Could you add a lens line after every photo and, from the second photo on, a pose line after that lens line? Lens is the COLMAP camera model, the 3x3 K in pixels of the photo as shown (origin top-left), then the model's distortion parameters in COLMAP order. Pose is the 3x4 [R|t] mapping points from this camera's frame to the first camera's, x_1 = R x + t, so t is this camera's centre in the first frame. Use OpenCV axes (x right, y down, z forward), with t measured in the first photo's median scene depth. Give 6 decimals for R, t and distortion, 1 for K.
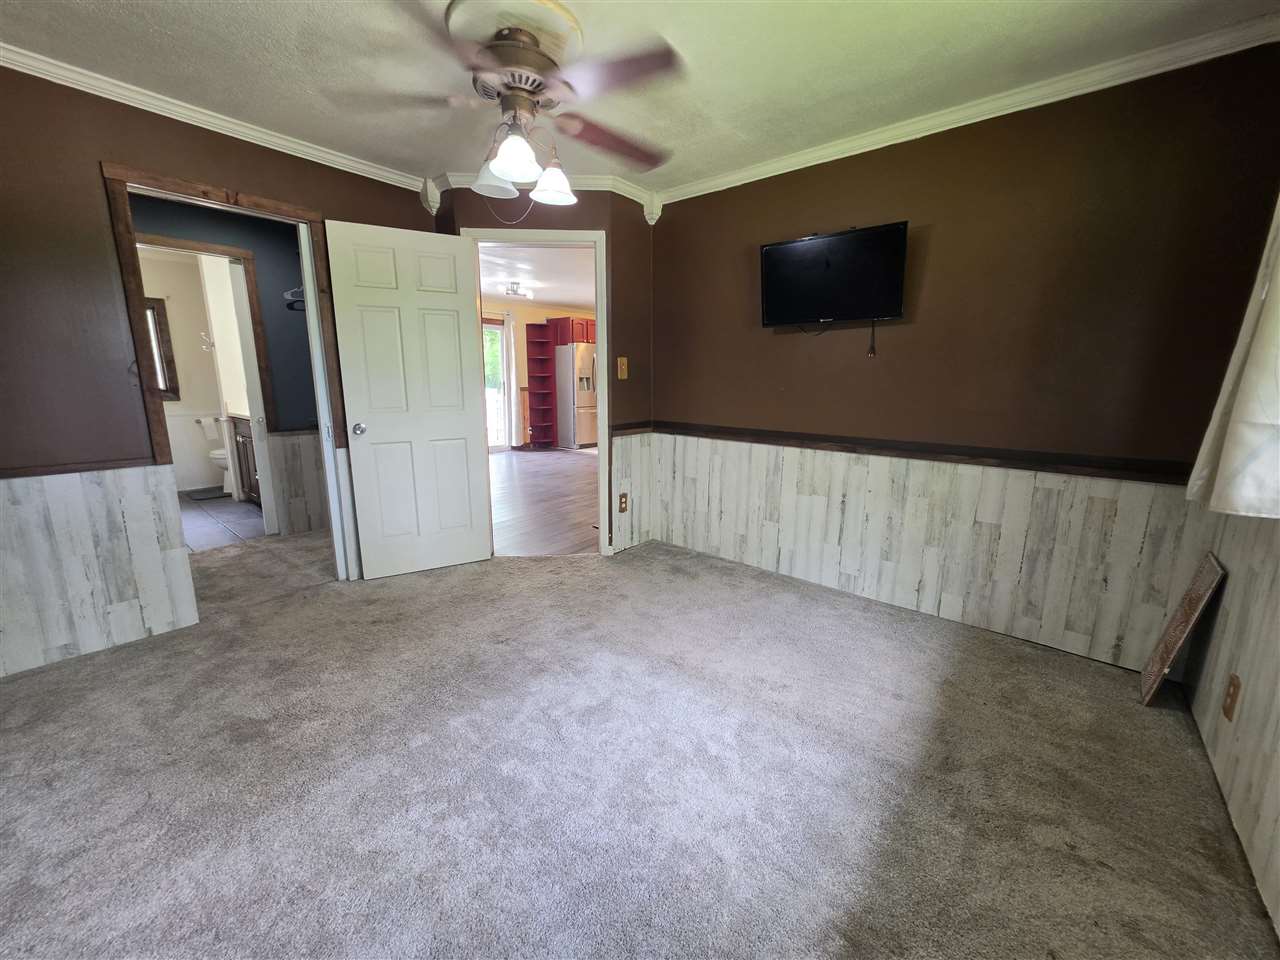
lens RADIAL K [[514.1, 0, 639.3], [0, 514.1, 484.9], [0, 0, 1]] dist [-0.003937, 0.001328]
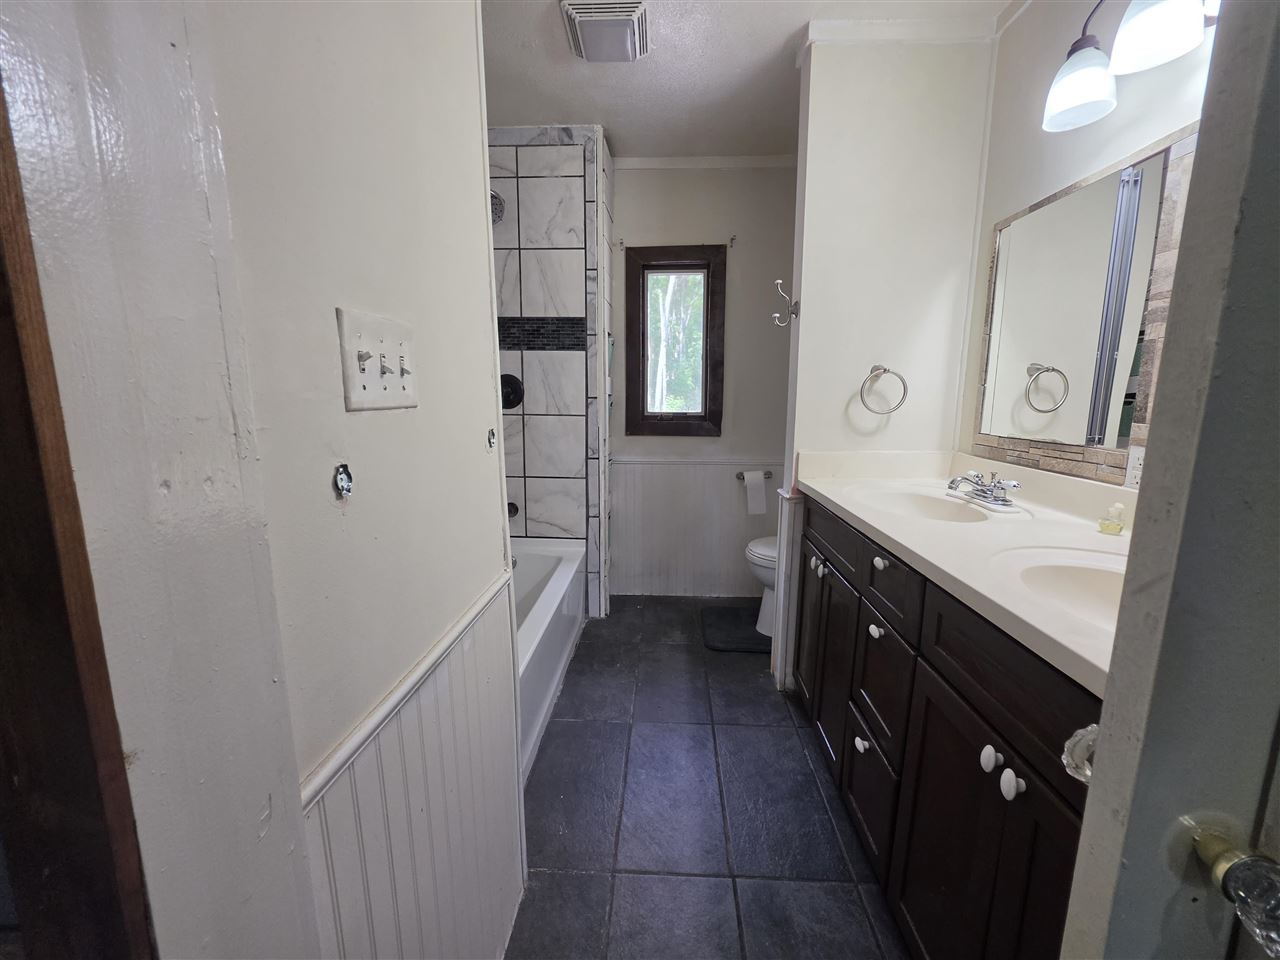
lens RADIAL K [[514.1, 0, 640.8], [0, 514.1, 481.3], [0, 0, 1]] dist [-0.003937, 0.001328]
pose [[0.606497, 0.124586, -0.785264, -0.524316], [-0.157344, 0.986921, 0.035056, -0.124862], [0.779362, 0.102296, 0.618167, 0.615140]]
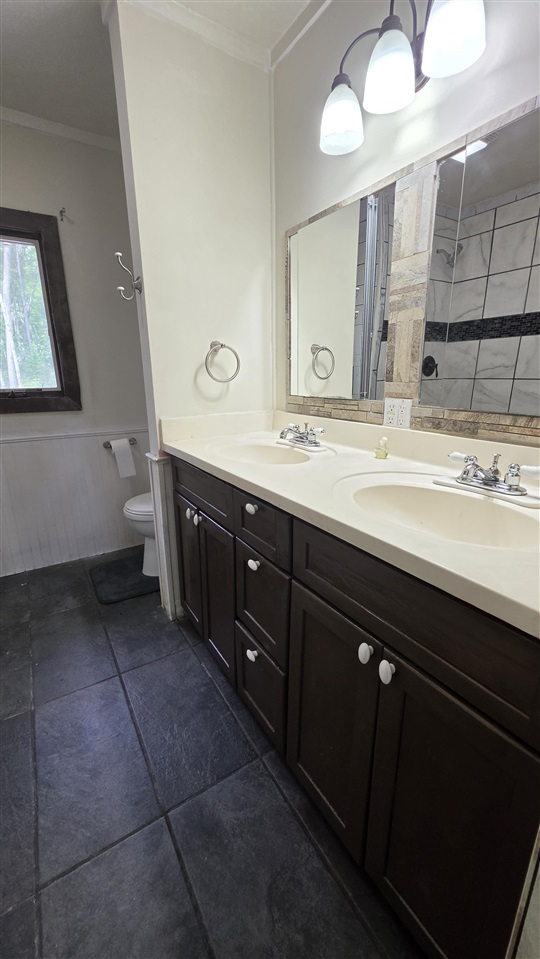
lens RADIAL K [[386.8, 0, 275.9], [0, 386.8, 481.8], [0, 0, 1]] dist [-0.003026, 0.000514]
pose [[0.954506, 0.064182, -0.291202, -0.561664], [-0.044925, 0.996367, 0.072347, -0.126378], [0.294788, -0.055974, 0.953922, 0.652885]]
